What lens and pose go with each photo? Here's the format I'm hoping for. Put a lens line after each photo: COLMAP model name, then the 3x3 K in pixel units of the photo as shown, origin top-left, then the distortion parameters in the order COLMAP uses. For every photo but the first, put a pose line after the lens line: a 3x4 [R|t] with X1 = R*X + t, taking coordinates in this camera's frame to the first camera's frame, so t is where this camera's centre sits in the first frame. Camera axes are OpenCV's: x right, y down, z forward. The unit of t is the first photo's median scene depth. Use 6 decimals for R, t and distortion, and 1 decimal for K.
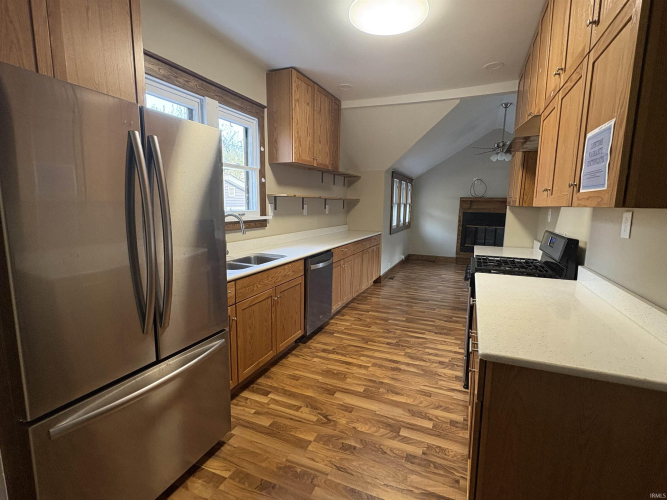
lens RADIAL K [[326.4, 0, 334.5], [0, 326.4, 248.0], [0, 0, 1]] dist [-0.002077, 0.000025]
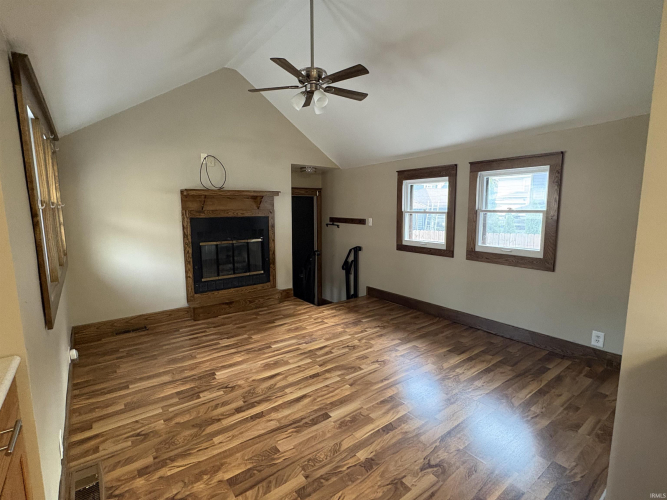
lens RADIAL K [[326.4, 0, 331.5], [0, 326.4, 248.7], [0, 0, 1]] dist [-0.002077, 0.000025]
pose [[0.515583, -0.129364, 0.847018, 0.069394], [0.123012, 0.989472, 0.076242, -0.074359], [-0.847963, 0.064884, 0.526069, 0.547548]]
